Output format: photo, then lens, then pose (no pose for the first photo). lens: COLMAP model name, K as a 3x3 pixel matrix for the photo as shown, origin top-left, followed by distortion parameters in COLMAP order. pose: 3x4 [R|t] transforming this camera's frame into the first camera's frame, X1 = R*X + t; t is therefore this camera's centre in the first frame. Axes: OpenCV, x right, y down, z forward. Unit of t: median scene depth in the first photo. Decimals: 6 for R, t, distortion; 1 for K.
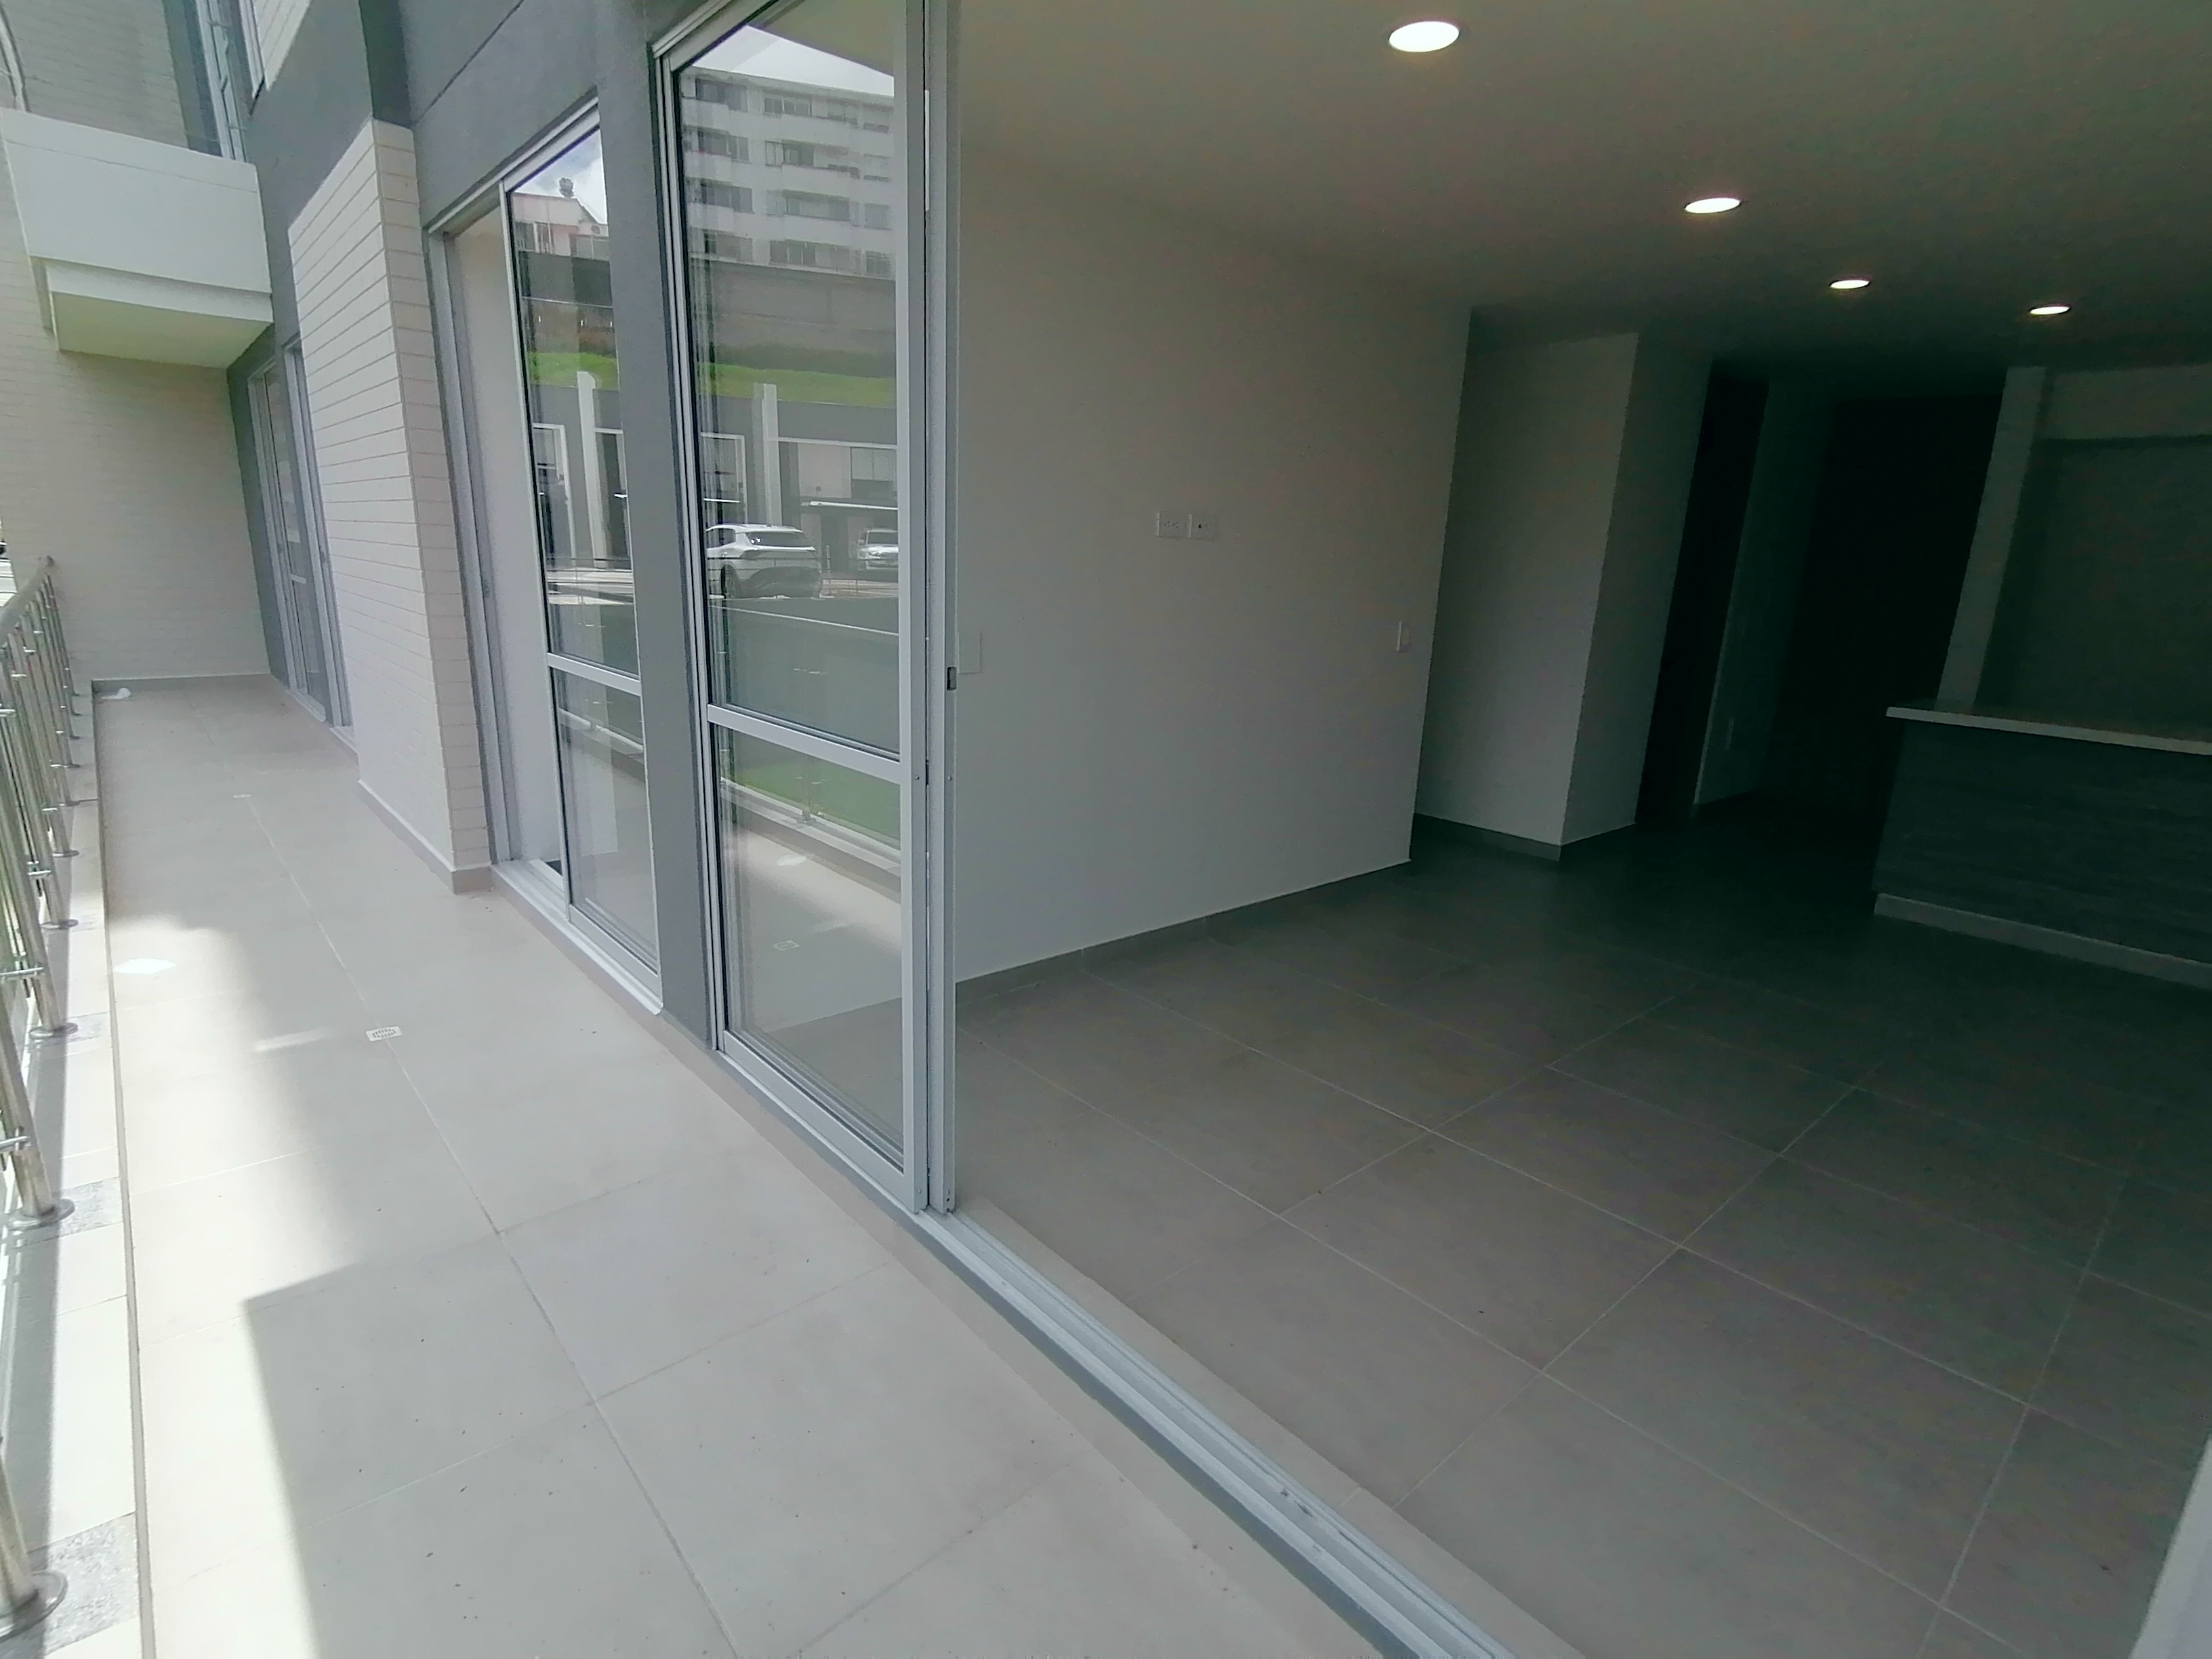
lens RADIAL K [[1087.9, 0, 1106.0], [0, 1087.9, 829.5], [0, 0, 1]] dist [0.018620, -0.017044]
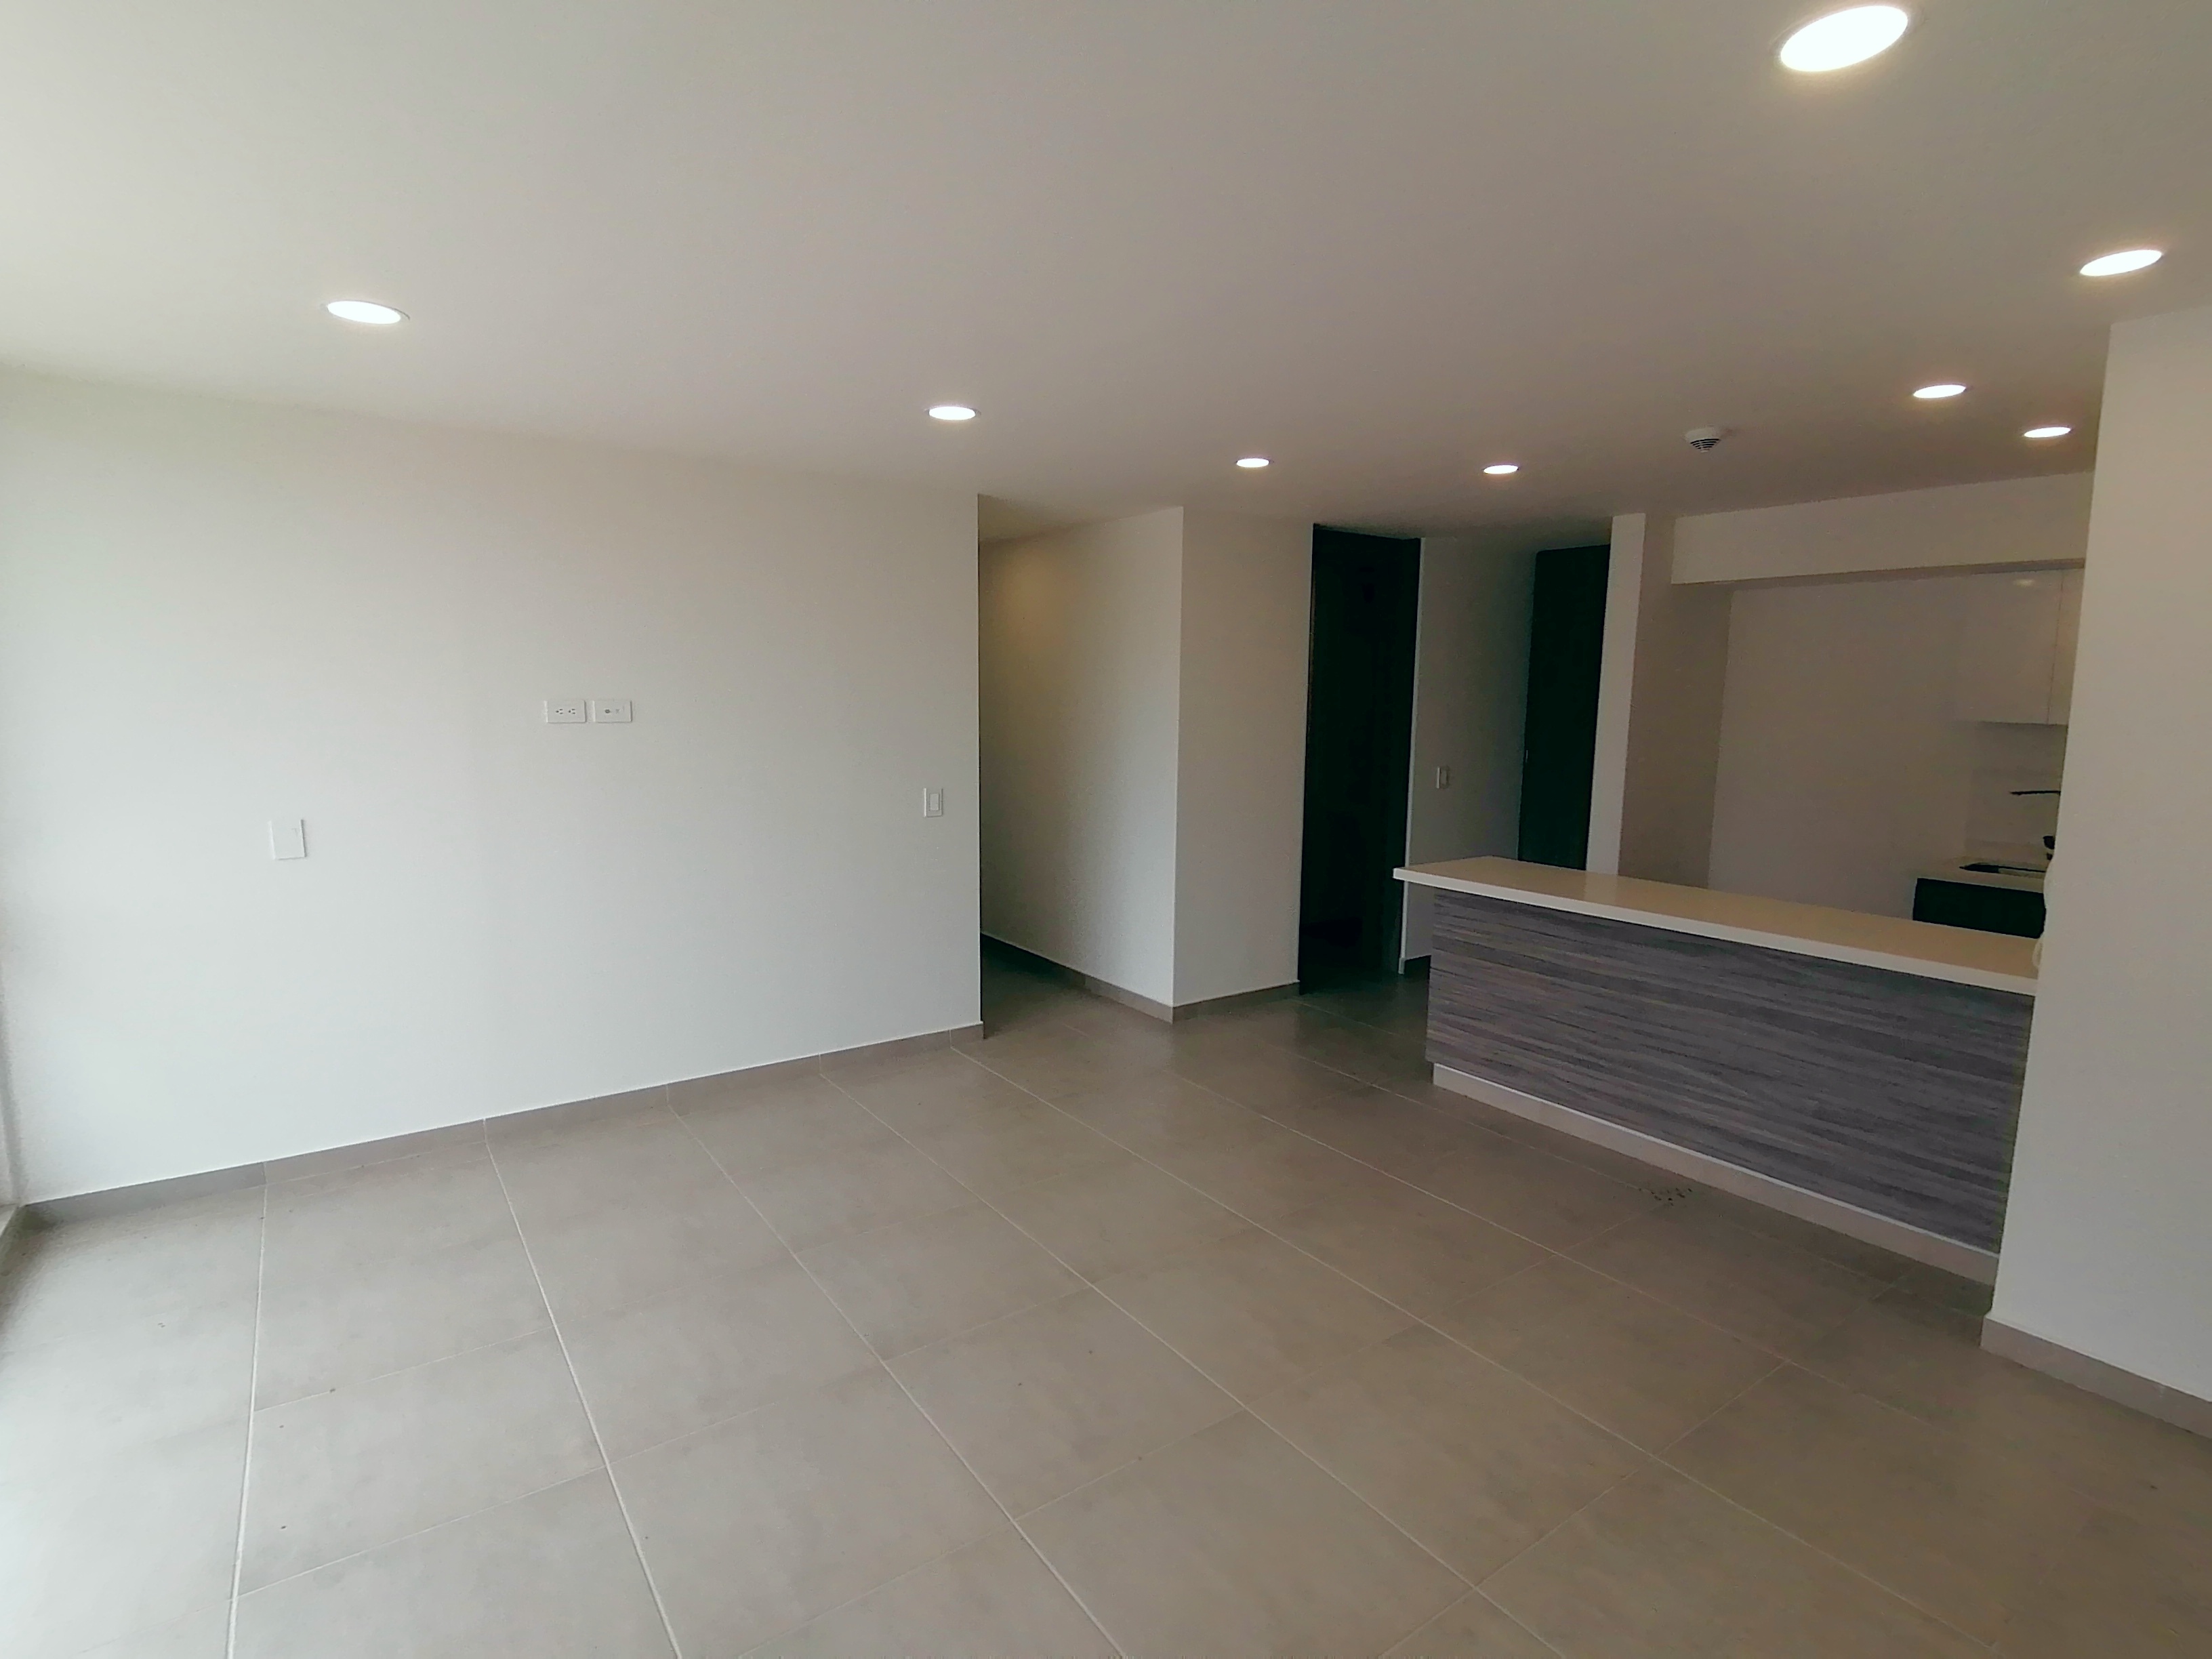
lens RADIAL K [[1087.9, 0, 1106.0], [0, 1087.9, 829.5], [0, 0, 1]] dist [0.018620, -0.017044]
pose [[0.993187, -0.014154, -0.115673, 0.491479], [-0.000086, 0.992507, -0.122184, -0.024638], [0.116535, 0.121362, 0.985744, 0.017817]]
